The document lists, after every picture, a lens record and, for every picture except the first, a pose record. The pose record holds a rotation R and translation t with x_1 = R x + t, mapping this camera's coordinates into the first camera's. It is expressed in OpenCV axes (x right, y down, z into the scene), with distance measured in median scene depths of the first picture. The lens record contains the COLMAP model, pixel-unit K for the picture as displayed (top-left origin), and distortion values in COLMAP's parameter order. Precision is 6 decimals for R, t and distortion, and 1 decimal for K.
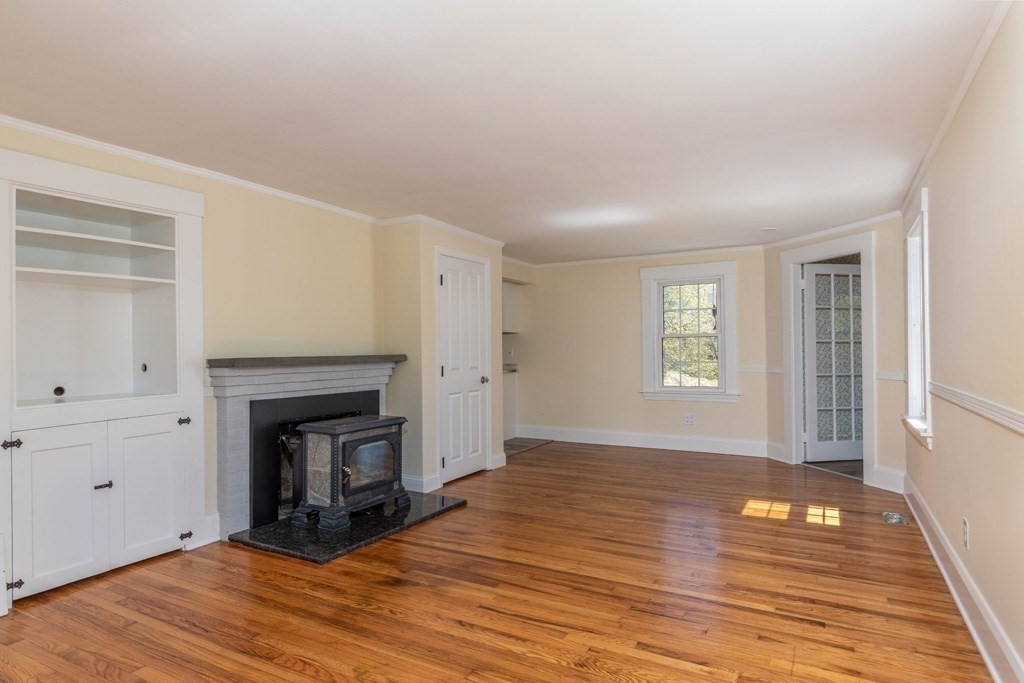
lens RADIAL K [[580.0, 0, 512.9], [0, 580.0, 343.8], [0, 0, 1]] dist [0.001562, -0.000342]
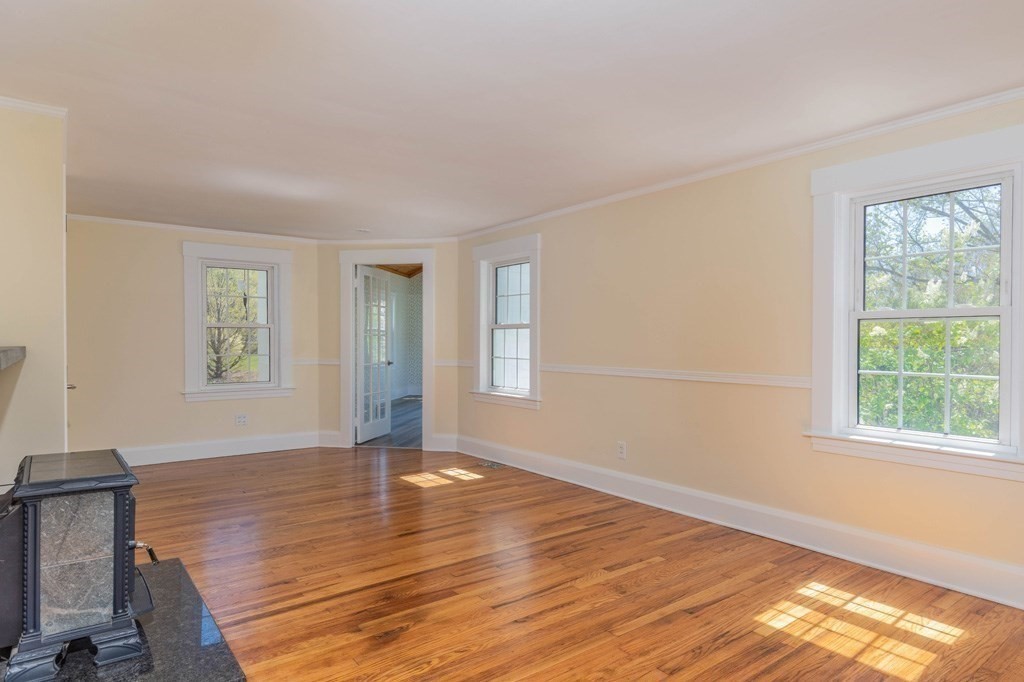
lens RADIAL K [[610.7, 0, 514.5], [0, 610.7, 343.4], [0, 0, 1]] dist [-0.003242, 0.000583]
pose [[0.392247, 0.004095, 0.919851, -0.815480], [-0.012498, 0.999922, 0.000878, 0.011997], [-0.919775, -0.011840, 0.392267, 0.483239]]
